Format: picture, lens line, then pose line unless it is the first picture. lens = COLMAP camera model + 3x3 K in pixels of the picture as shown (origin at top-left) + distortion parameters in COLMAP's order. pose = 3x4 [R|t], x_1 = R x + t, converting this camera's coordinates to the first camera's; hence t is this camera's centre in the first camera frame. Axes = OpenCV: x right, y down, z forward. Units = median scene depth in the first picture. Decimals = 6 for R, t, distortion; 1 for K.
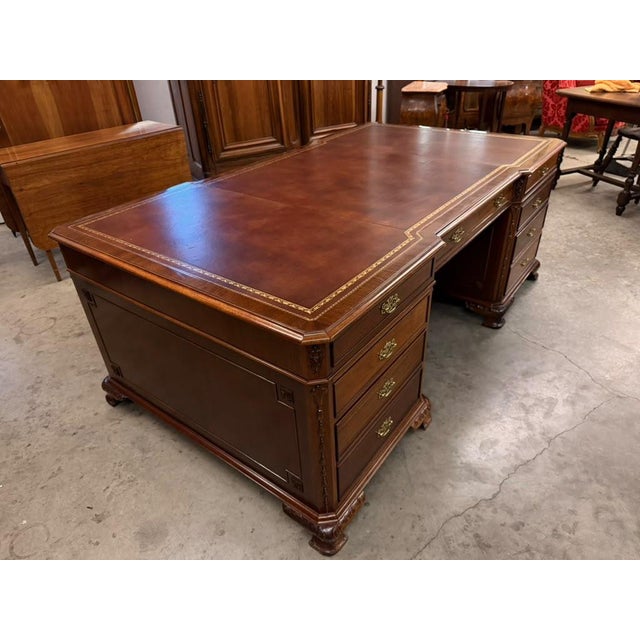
lens RADIAL K [[452.6, 0, 320.5], [0, 452.6, 323.7], [0, 0, 1]] dist [0.034162, -0.045361]
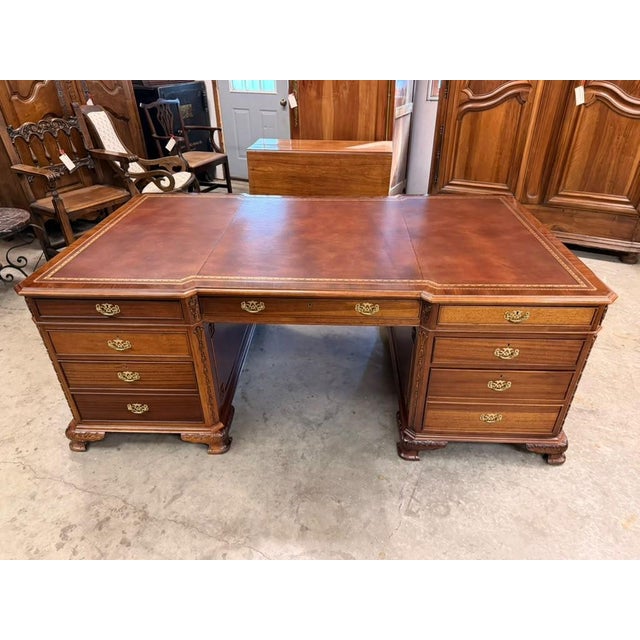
lens RADIAL K [[452.6, 0, 320.5], [0, 452.6, 323.7], [0, 0, 1]] dist [0.034162, -0.045361]
pose [[0.561396, 0.473237, -0.678882, 1.186855], [-0.475134, 0.855990, 0.203787, -0.475413], [0.677556, 0.208155, 0.705401, 0.401093]]
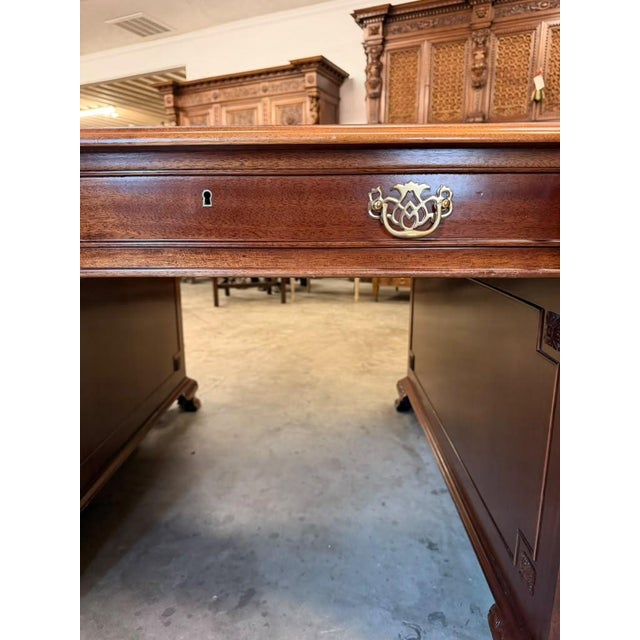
lens RADIAL K [[452.6, 0, 320.5], [0, 452.6, 323.7], [0, 0, 1]] dist [0.034162, -0.045361]
pose [[-0.579882, -0.142335, 0.802170, -0.493483], [0.476865, 0.739028, 0.475853, -0.548347], [-0.660557, 0.658466, -0.360675, 1.652985]]
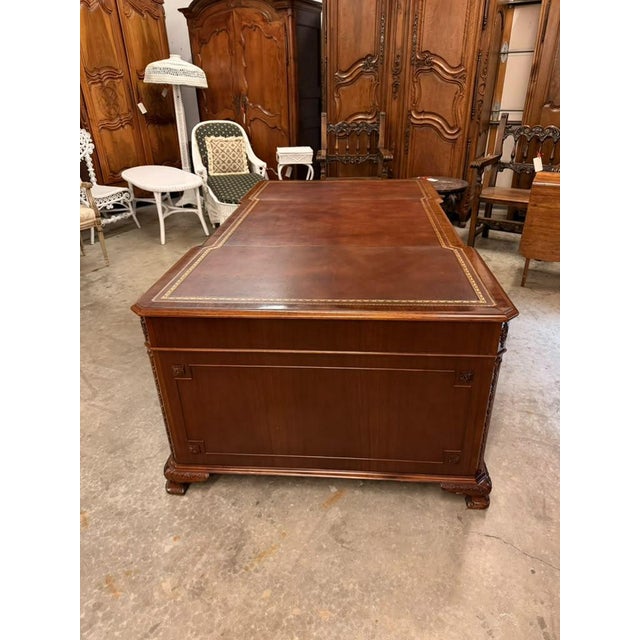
lens RADIAL K [[452.6, 0, 320.5], [0, 452.6, 323.7], [0, 0, 1]] dist [0.034162, -0.045361]
pose [[-0.844735, 0.304442, -0.440157, 0.934022], [-0.250147, 0.502471, 0.827616, -1.522359], [0.473128, 0.809220, -0.348300, 2.123368]]
